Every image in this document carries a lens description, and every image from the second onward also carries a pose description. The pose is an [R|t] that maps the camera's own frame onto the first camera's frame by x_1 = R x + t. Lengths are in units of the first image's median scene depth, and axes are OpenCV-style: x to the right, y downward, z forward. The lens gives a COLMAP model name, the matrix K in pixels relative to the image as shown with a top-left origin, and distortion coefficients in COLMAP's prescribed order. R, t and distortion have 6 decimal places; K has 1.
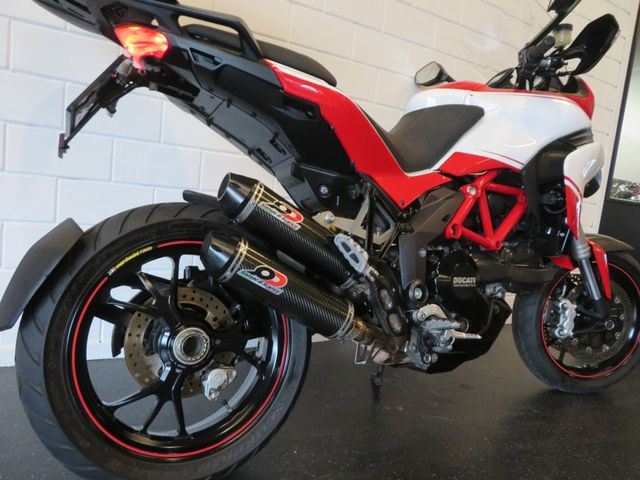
lens RADIAL K [[460.3, 0, 320.0], [0, 460.3, 237.8], [0, 0, 1]] dist [-0.013547, 0.011088]
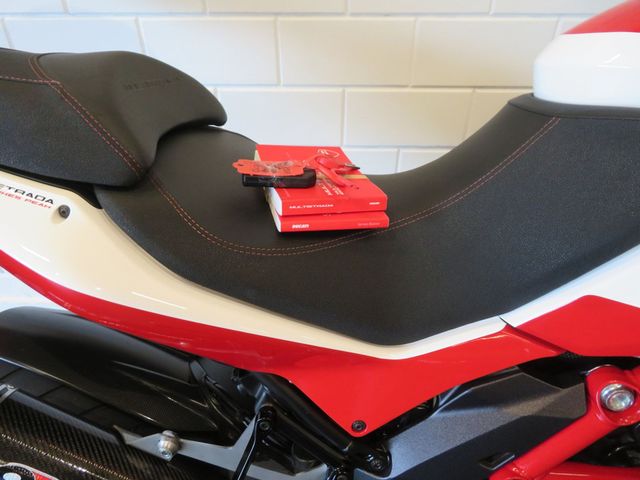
lens RADIAL K [[460.3, 0, 315.5], [0, 460.3, 241.2], [0, 0, 1]] dist [-0.013547, 0.011088]
pose [[0.839347, 0.229605, -0.492724, 0.286665], [0.032562, 0.883554, 0.467196, -0.383416], [0.542619, -0.408184, 0.734132, 0.675699]]
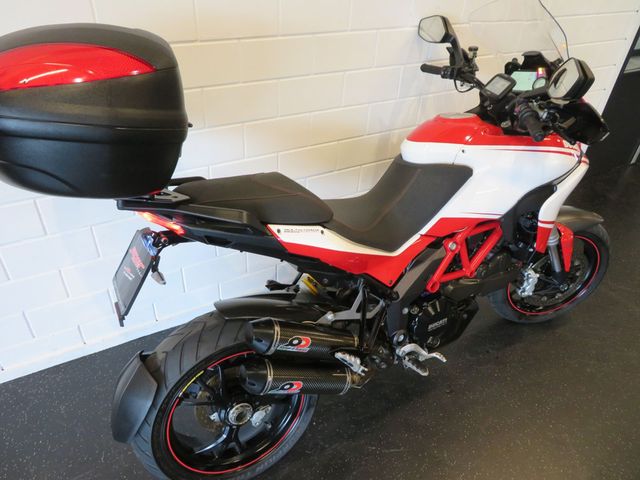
lens RADIAL K [[460.3, 0, 321.6], [0, 460.3, 240.9], [0, 0, 1]] dist [-0.013547, 0.011088]
pose [[0.998761, -0.042309, -0.026209, 0.030819], [0.049726, 0.870474, 0.489696, -0.709949], [0.002096, -0.490392, 0.871499, -0.009449]]
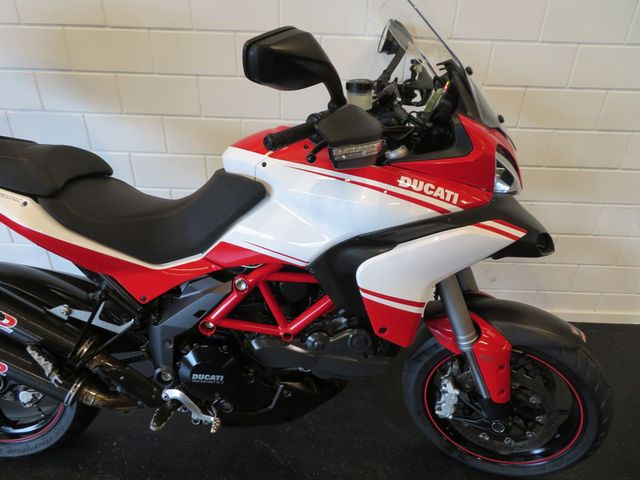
lens RADIAL K [[460.3, 0, 318.7], [0, 460.3, 241.3], [0, 0, 1]] dist [-0.013547, 0.011088]
pose [[0.852813, 0.196988, -0.483637, 0.888353], [-0.002882, 0.927887, 0.372851, -0.521945], [0.522208, -0.316578, 0.791882, 0.401493]]
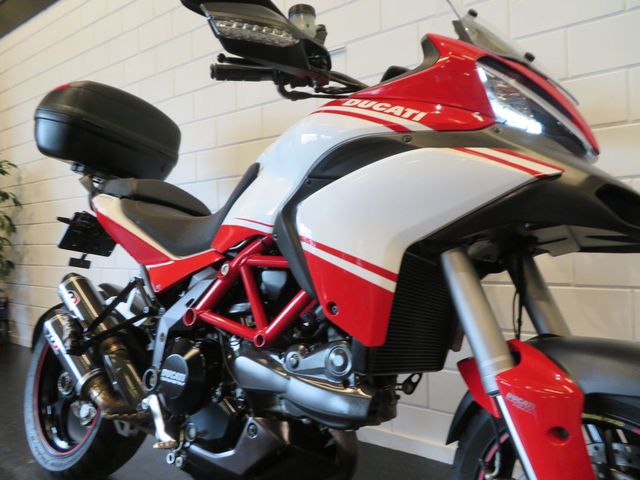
lens RADIAL K [[460.3, 0, 316.4], [0, 460.3, 238.7], [0, 0, 1]] dist [-0.013547, 0.011088]
pose [[0.401906, -0.113473, -0.908623, 1.166736], [-0.032084, 0.989938, -0.137820, -0.048302], [0.915119, 0.084543, 0.394221, 0.829671]]
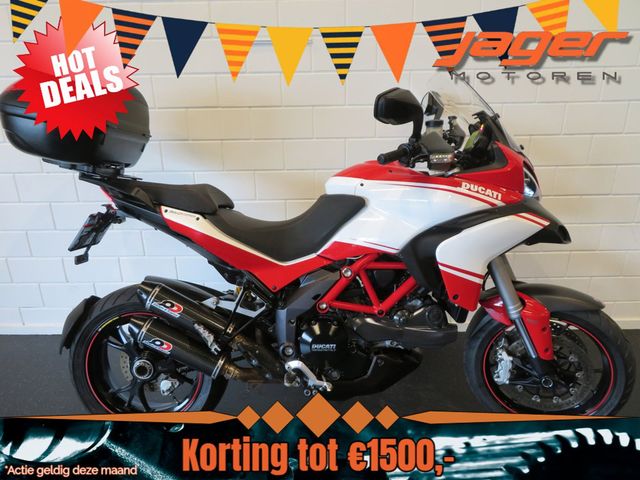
lens RADIAL K [[460.3, 0, 320.0], [0, 460.3, 241.5], [0, 0, 1]] dist [-0.013547, 0.011088]
pose [[0.858183, 0.064386, -0.509291, 0.899798], [0.047292, 0.977968, 0.203326, -0.441638], [0.511161, -0.198576, 0.836231, -0.046341]]
